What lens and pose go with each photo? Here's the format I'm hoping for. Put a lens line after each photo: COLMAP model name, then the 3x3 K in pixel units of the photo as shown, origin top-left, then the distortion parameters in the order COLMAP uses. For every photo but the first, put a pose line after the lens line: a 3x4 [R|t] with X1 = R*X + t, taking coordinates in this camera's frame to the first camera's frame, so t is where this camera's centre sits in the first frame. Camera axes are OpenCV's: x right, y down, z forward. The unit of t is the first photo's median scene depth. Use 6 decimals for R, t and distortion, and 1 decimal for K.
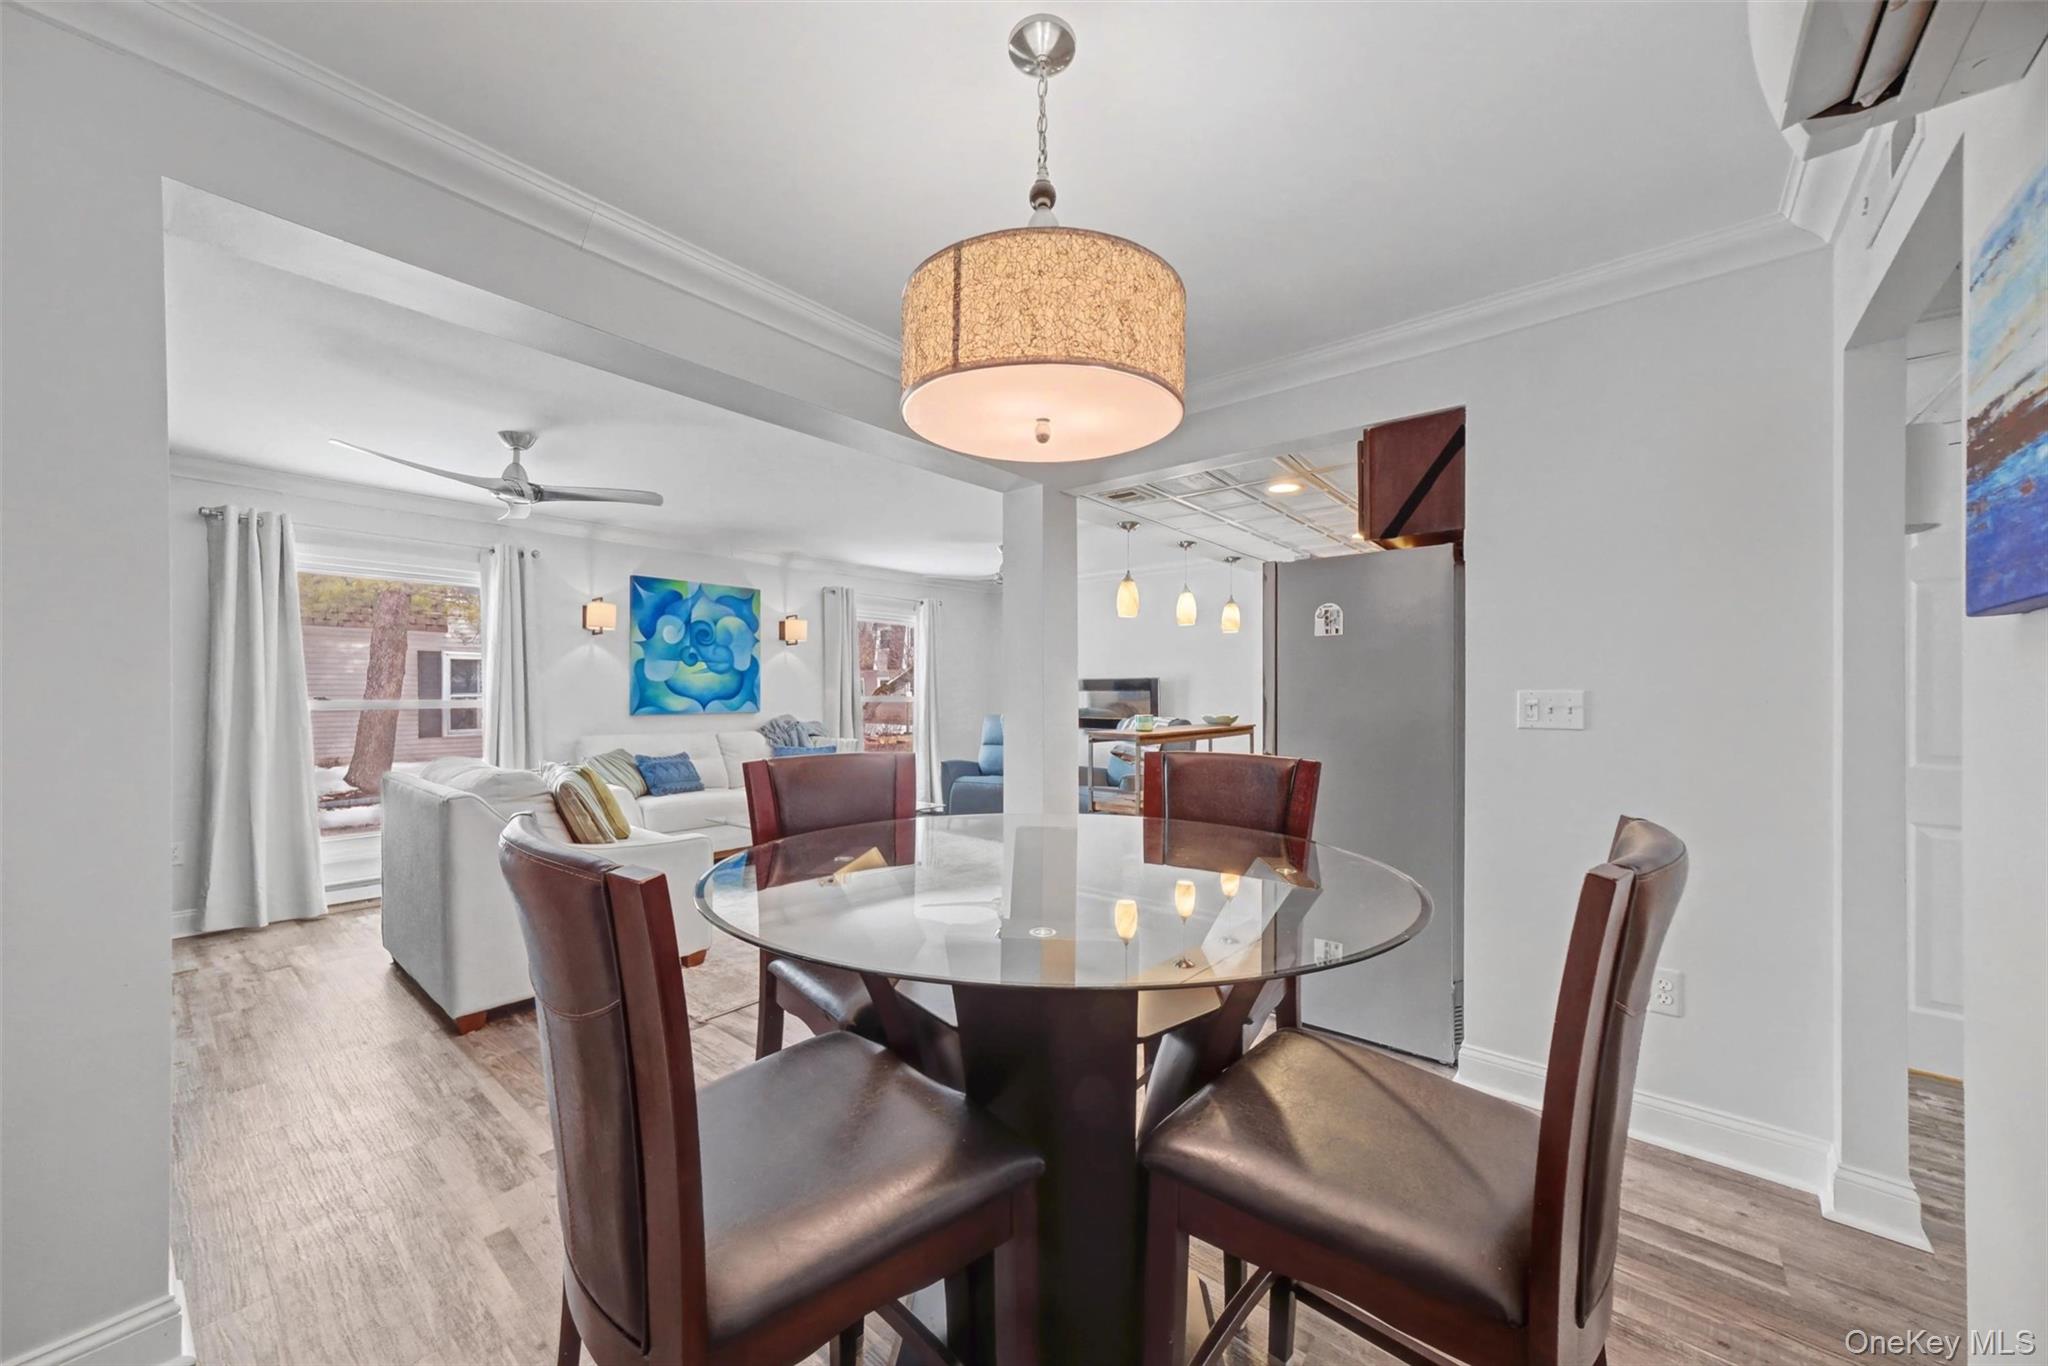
lens RADIAL K [[745.0, 0, 1019.9], [0, 745.0, 692.0], [0, 0, 1]] dist [-0.000634, -0.000058]
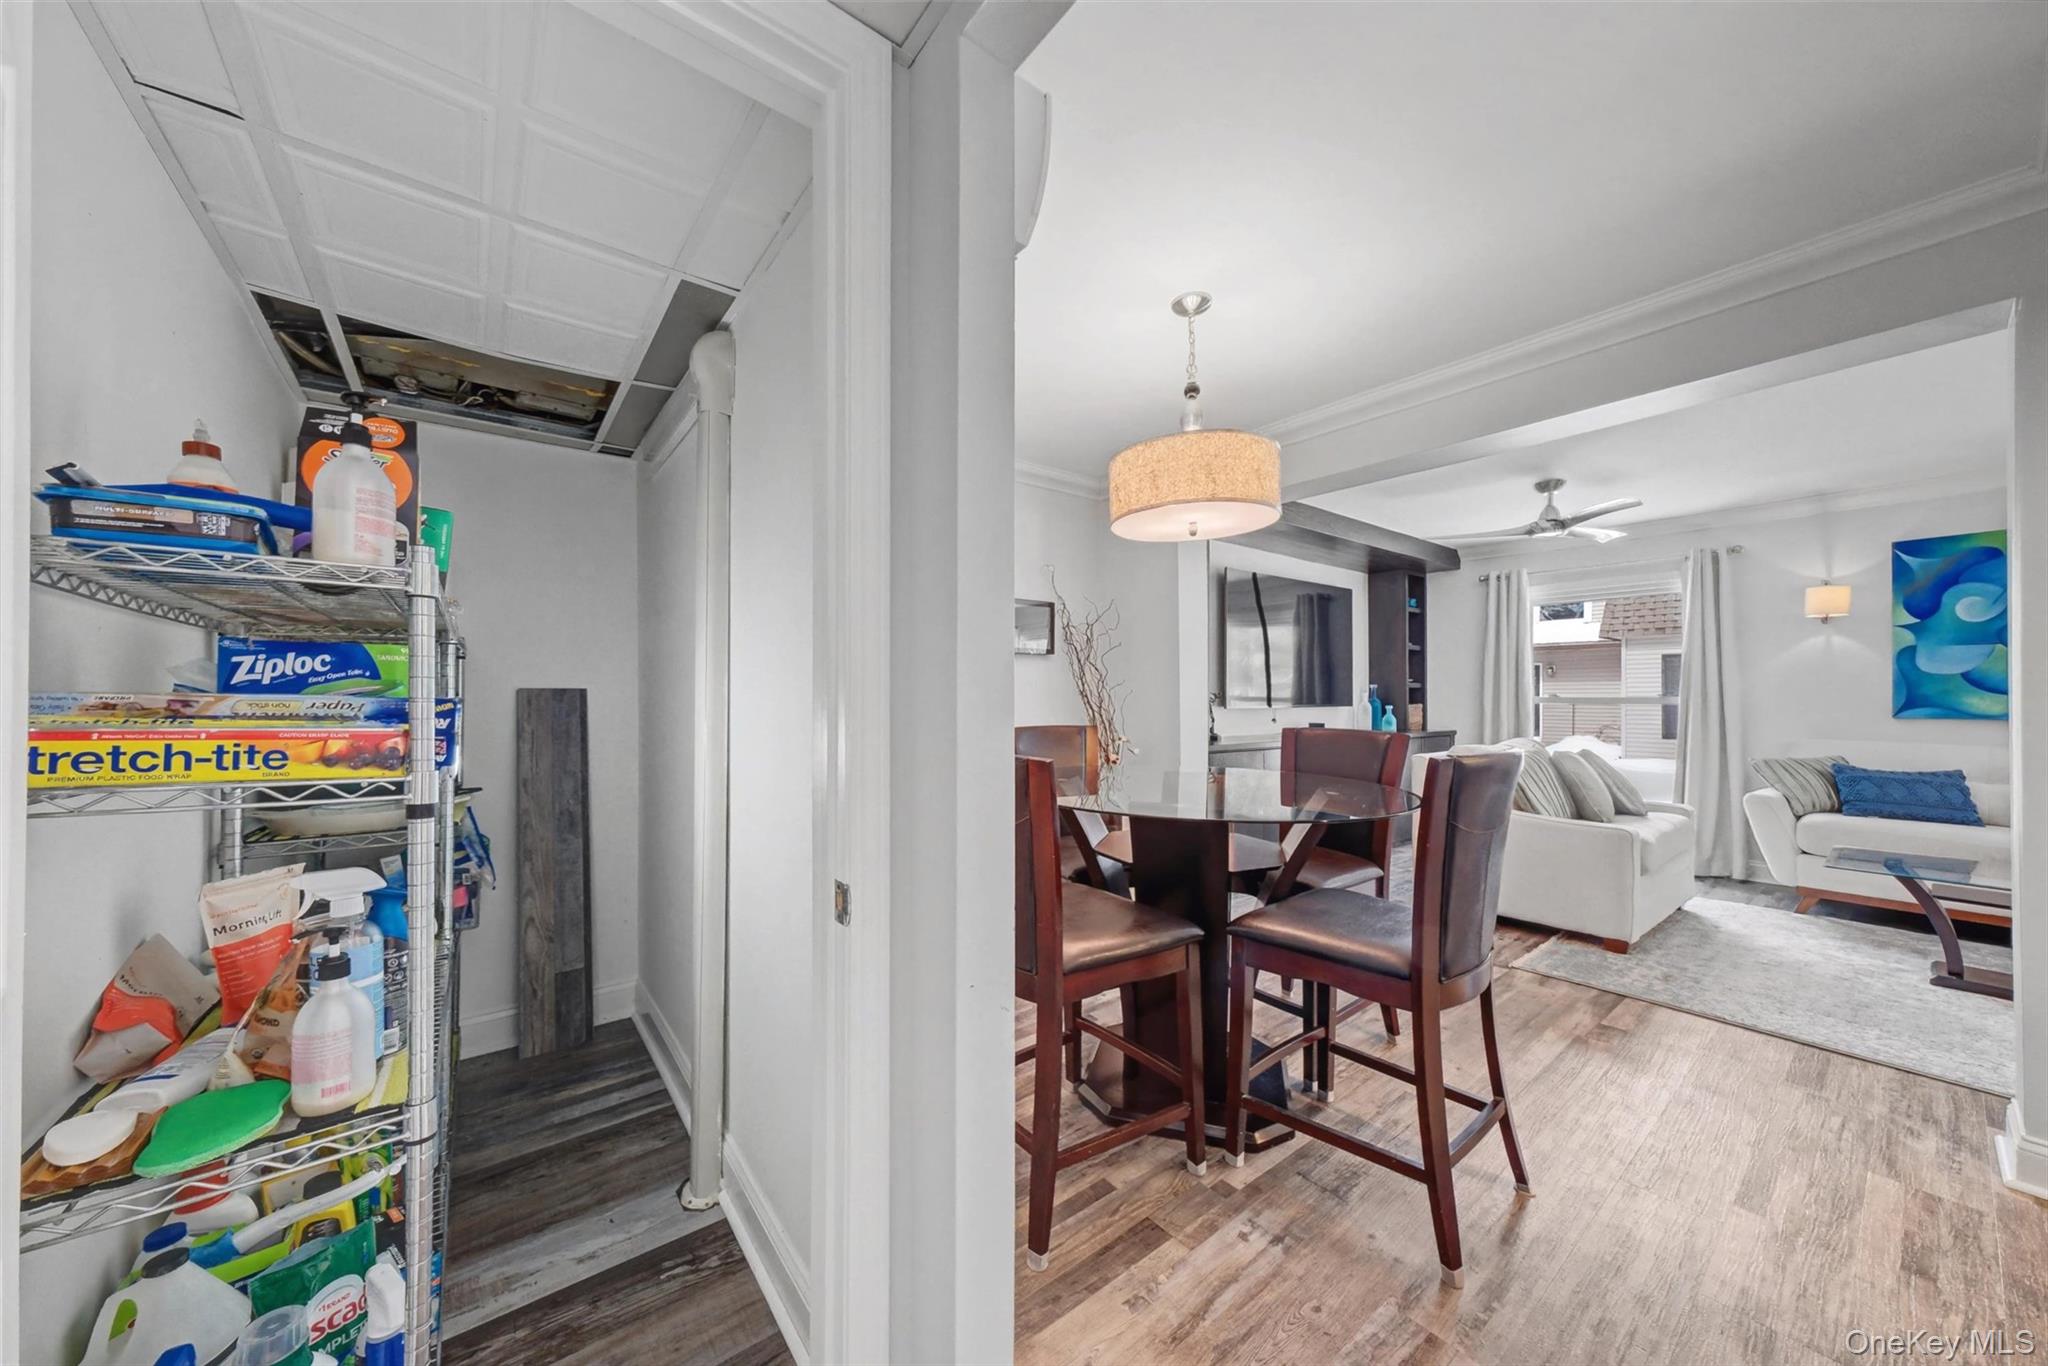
lens RADIAL K [[701.2, 0, 1019.2], [0, 701.2, 692.1], [0, 0, 1]] dist [0.000295, 0.000102]
pose [[-0.225274, -0.001071, -0.974295, 0.394050], [0.000759, 0.999999, -0.001275, 0.003752], [0.974295, -0.001027, -0.225272, 0.239119]]
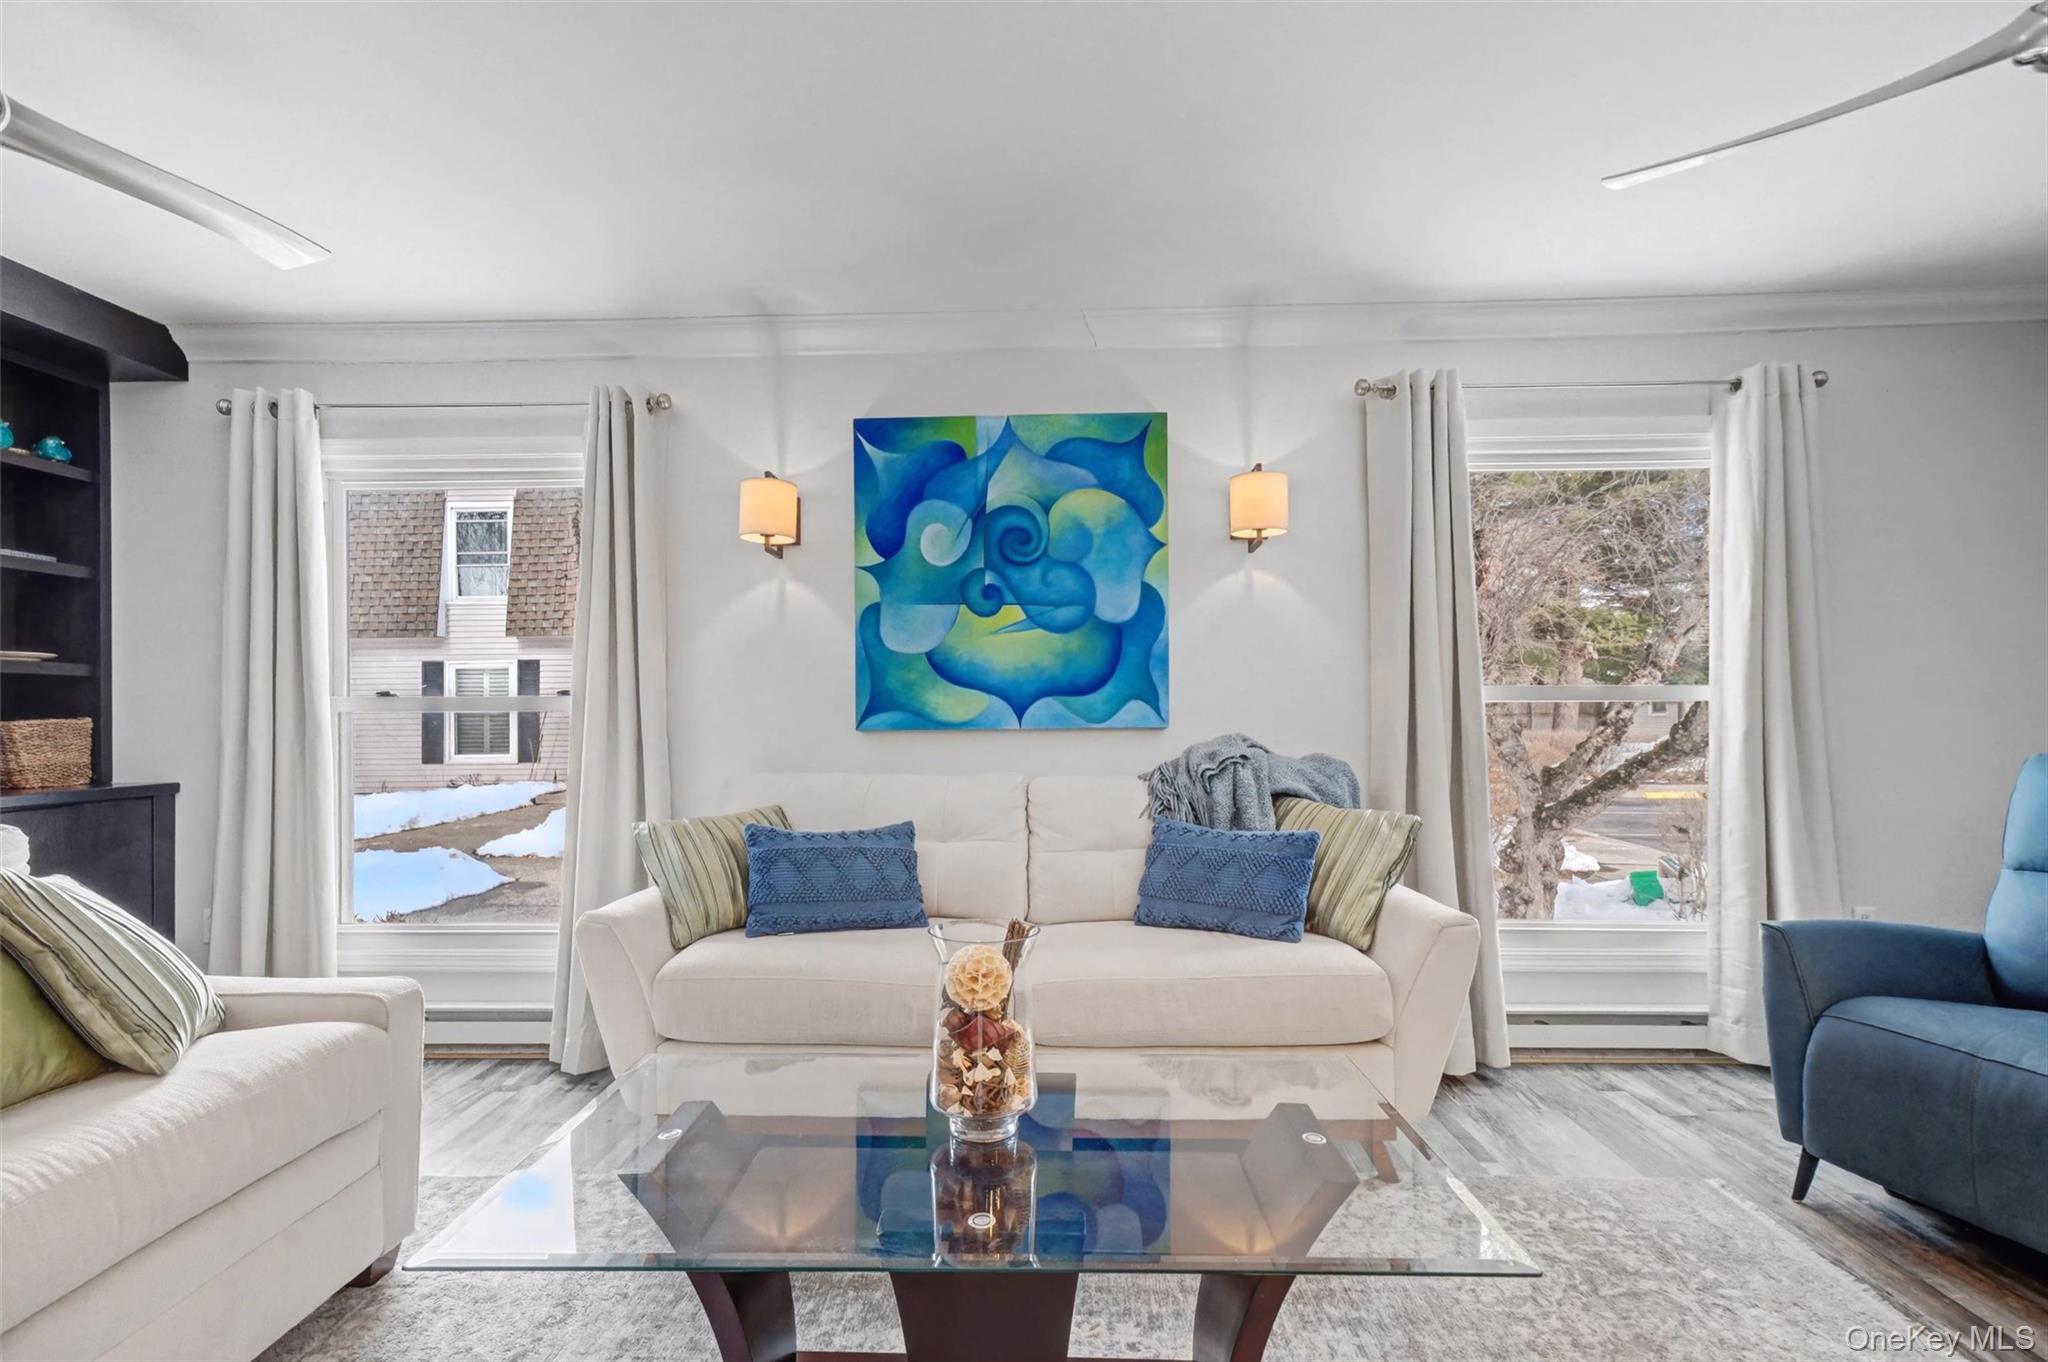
lens RADIAL K [[967.7, 0, 1021.3], [0, 967.7, 702.2], [0, 0, 1]] dist [0.001405, -0.000361]
pose [[0.620393, -0.010576, -0.784220, -0.000640], [0.004824, 0.999942, -0.009669, 0.019231], [0.784276, 0.002216, 0.620408, 0.667354]]
